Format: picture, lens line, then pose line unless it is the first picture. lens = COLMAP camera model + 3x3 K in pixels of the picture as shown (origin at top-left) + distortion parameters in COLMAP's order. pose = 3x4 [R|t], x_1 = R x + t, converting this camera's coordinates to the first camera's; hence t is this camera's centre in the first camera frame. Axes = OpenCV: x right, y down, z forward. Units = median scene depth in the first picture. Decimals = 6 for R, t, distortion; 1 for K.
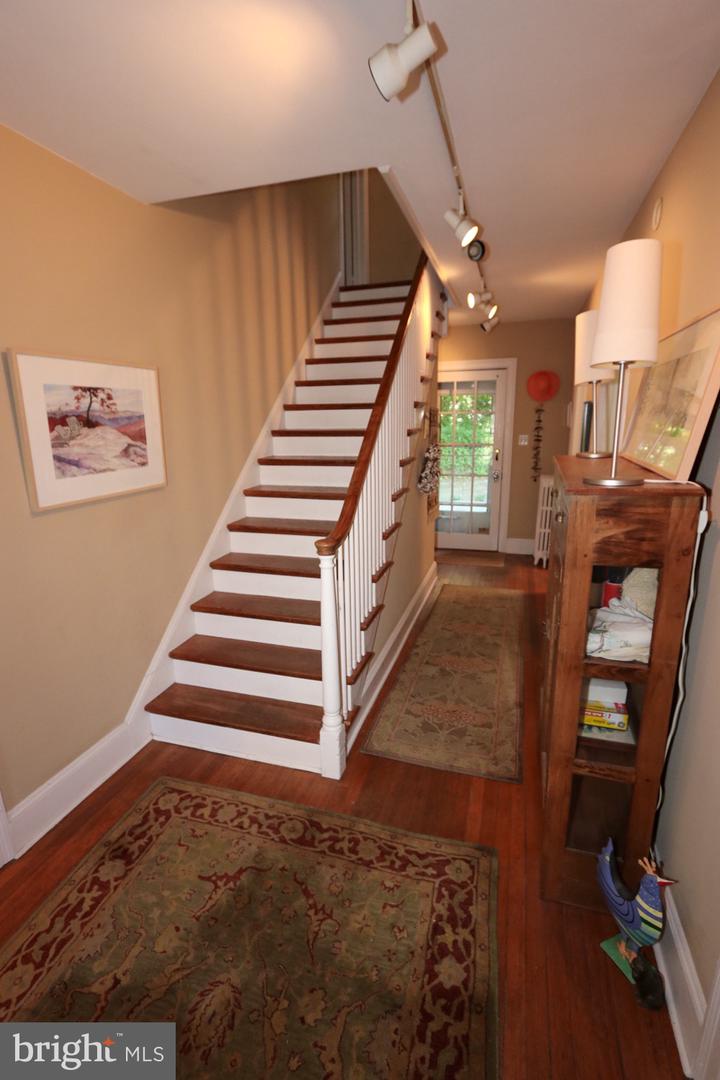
lens RADIAL K [[495.3, 0, 360.0], [0, 495.3, 540.0], [0, 0, 1]] dist [-0.028044, 0.006064]
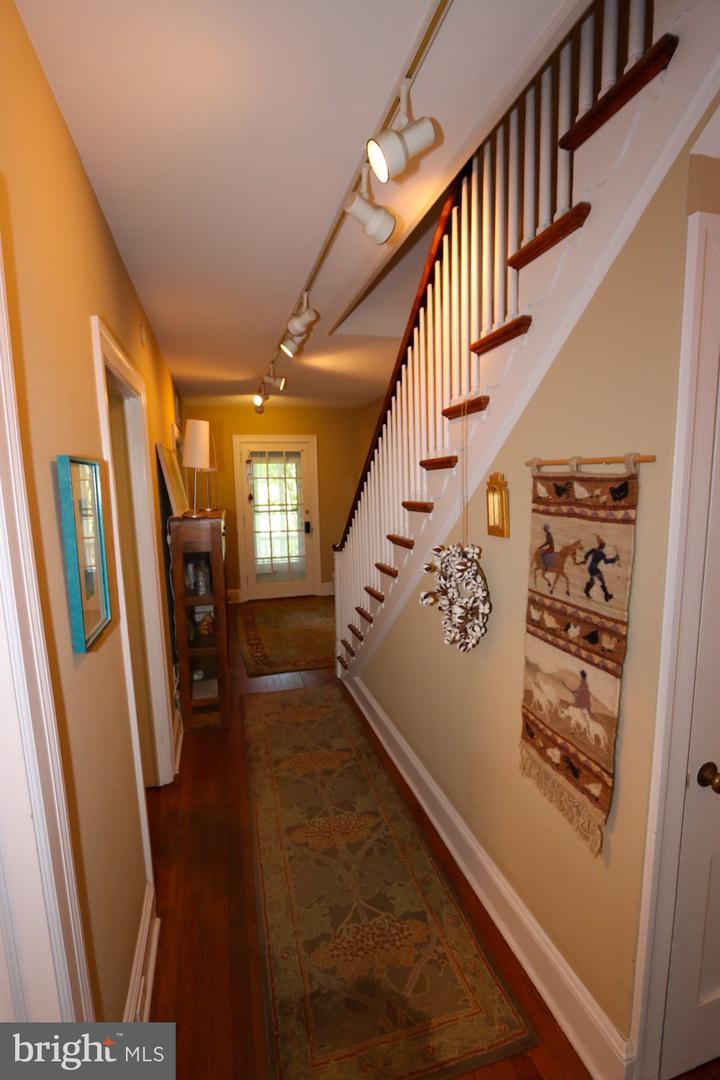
lens RADIAL K [[495.3, 0, 360.0], [0, 495.3, 540.0], [0, 0, 1]] dist [-0.028044, 0.006064]
pose [[-0.836448, 0.123538, -0.533942, 0.548870], [-0.065911, 0.944516, 0.321786, -0.392630], [0.544069, 0.304350, -0.781895, 1.591355]]
